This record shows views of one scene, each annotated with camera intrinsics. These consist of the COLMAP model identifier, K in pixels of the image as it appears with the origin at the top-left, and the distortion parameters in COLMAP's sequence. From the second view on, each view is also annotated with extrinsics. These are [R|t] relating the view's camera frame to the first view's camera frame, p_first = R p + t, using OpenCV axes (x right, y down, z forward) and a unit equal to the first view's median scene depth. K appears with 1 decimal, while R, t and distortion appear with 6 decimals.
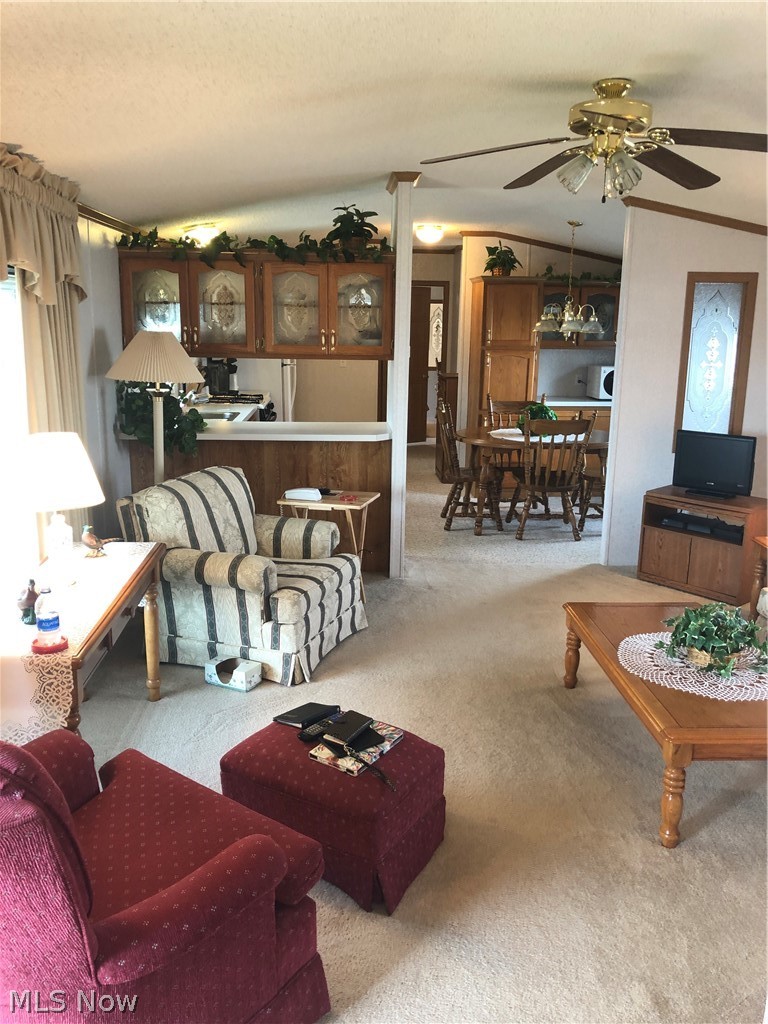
lens RADIAL K [[838.2, 0, 383.1], [0, 838.2, 513.1], [0, 0, 1]] dist [0.057759, -0.051922]
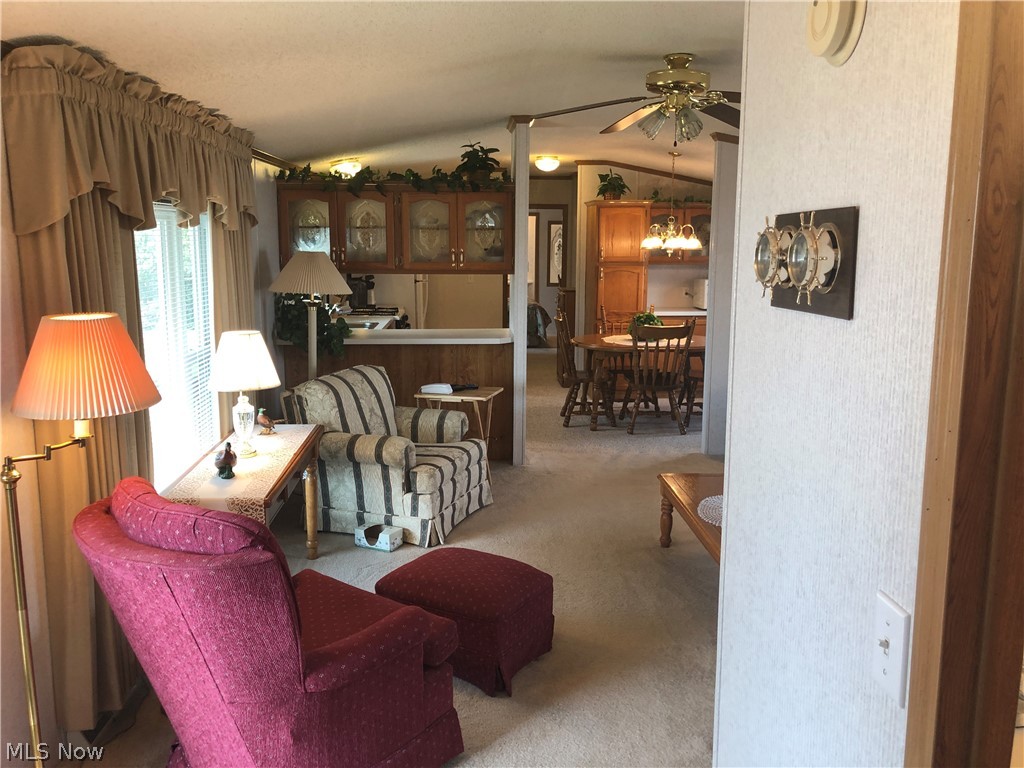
lens RADIAL K [[838.2, 0, 511.8], [0, 838.2, 381.8], [0, 0, 1]] dist [0.057759, -0.051922]
pose [[0.999952, -0.009847, 0.000199, 0.008401], [0.009841, 0.998245, -0.058388, 0.037393], [0.000376, 0.058387, 0.998294, -0.161174]]
